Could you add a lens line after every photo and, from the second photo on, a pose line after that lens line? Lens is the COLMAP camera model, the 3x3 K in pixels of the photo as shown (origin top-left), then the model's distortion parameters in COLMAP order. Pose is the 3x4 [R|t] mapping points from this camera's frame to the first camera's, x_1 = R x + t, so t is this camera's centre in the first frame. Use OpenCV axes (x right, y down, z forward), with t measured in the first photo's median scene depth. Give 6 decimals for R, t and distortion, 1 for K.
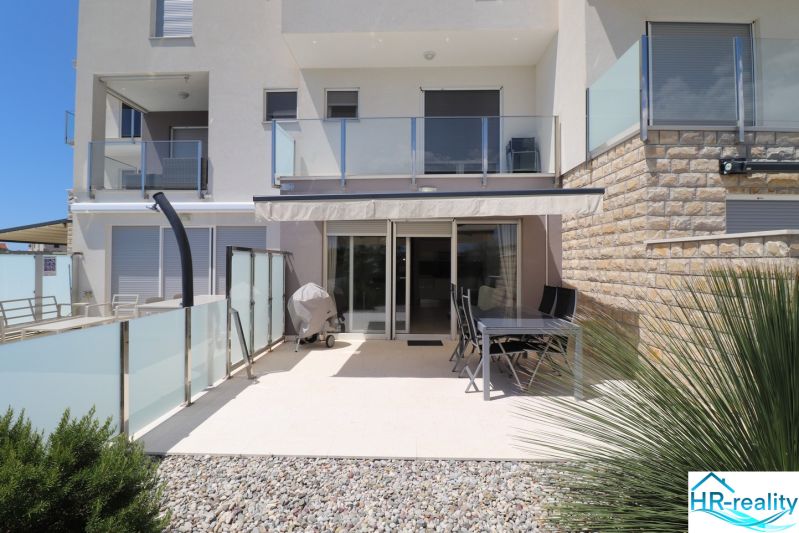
lens RADIAL K [[388.2, 0, 396.4], [0, 388.2, 257.9], [0, 0, 1]] dist [0.001728, -0.013958]
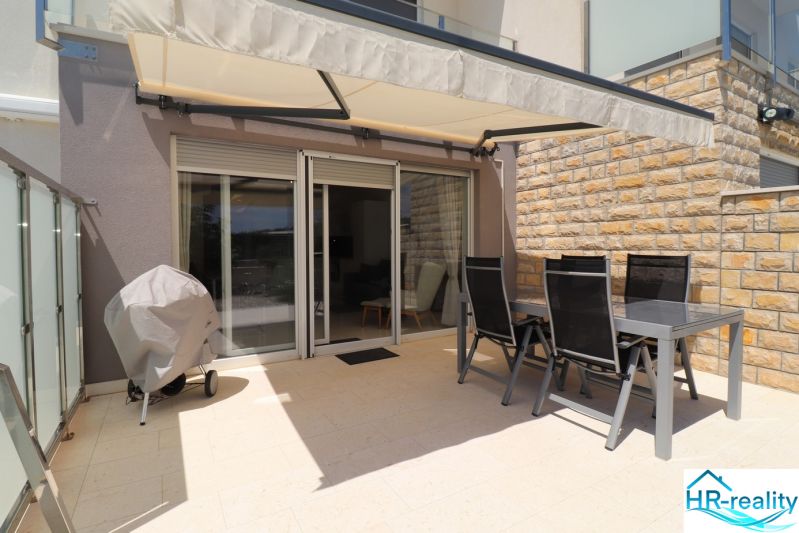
lens RADIAL K [[399.9, 0, 395.4], [0, 399.9, 255.5], [0, 0, 1]] dist [-0.010895, -0.000503]
pose [[0.848287, -0.022209, 0.529071, -0.219669], [0.002299, 0.999265, 0.038260, 0.032754], [-0.529531, -0.031239, 0.847715, 0.423396]]
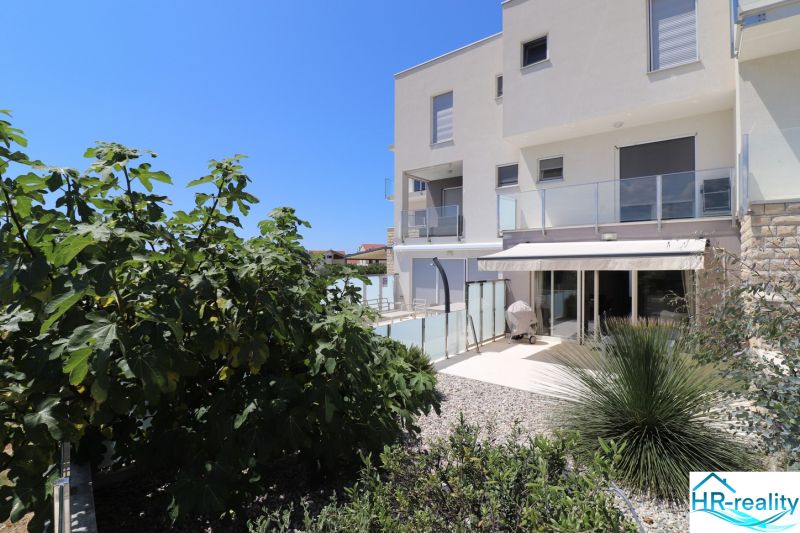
lens RADIAL K [[388.7, 0, 396.9], [0, 388.7, 257.9], [0, 0, 1]] dist [0.001728, -0.013958]
pose [[0.793465, -0.005597, -0.608590, 0.310866], [0.005577, 0.999983, -0.001924, -0.098573], [0.608591, -0.001868, 0.793482, -0.491714]]
